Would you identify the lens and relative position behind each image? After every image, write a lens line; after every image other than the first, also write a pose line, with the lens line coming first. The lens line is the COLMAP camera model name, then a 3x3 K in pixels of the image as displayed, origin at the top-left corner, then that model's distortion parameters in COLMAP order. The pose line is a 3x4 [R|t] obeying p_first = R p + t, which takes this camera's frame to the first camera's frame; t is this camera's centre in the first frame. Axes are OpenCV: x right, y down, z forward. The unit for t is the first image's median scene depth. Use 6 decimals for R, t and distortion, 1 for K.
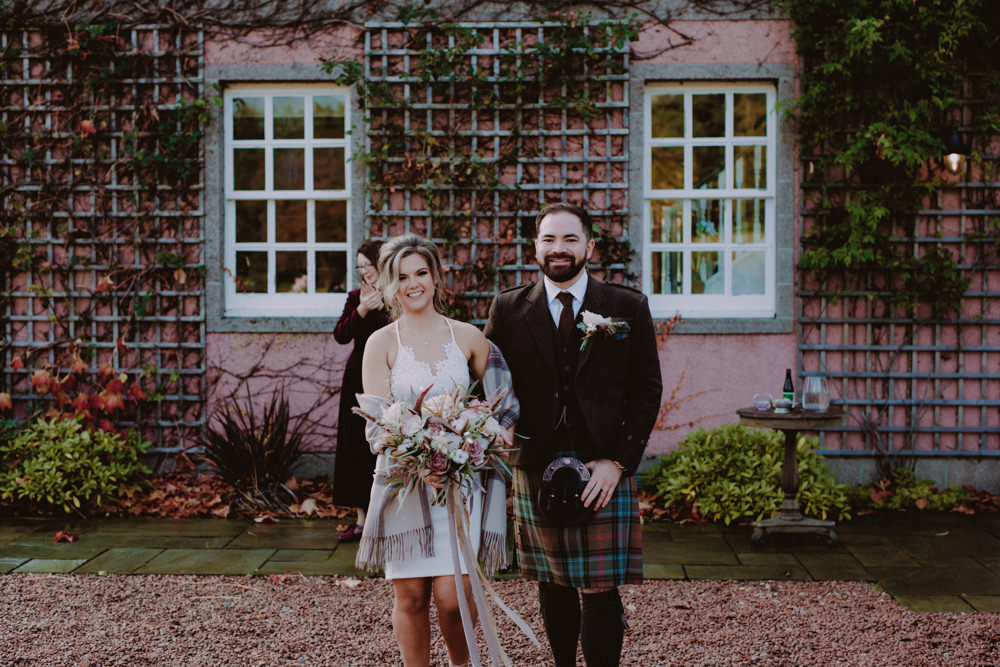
lens RADIAL K [[1374.8, 0, 500.0], [0, 1374.8, 333.5], [0, 0, 1]] dist [0.000750, -0.001437]
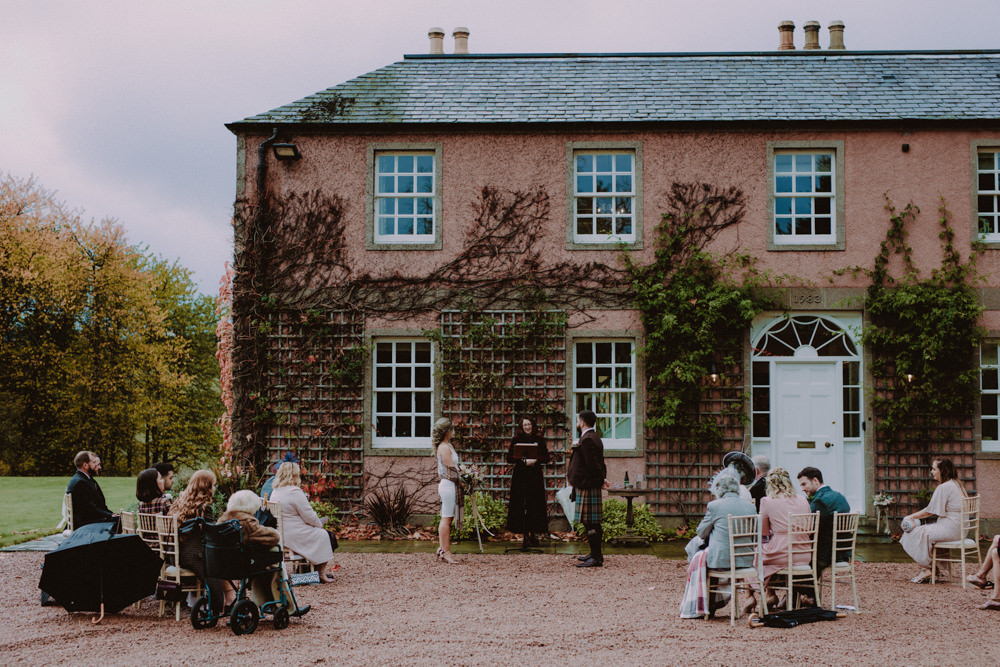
lens RADIAL K [[1374.8, 0, 500.0], [0, 1374.8, 333.5], [0, 0, 1]] dist [0.000750, -0.001437]
pose [[0.999962, 0.003115, -0.008104, 0.009718], [-0.003857, 0.995633, -0.093276, 0.008275], [0.007779, 0.093304, 0.995607, -1.108593]]
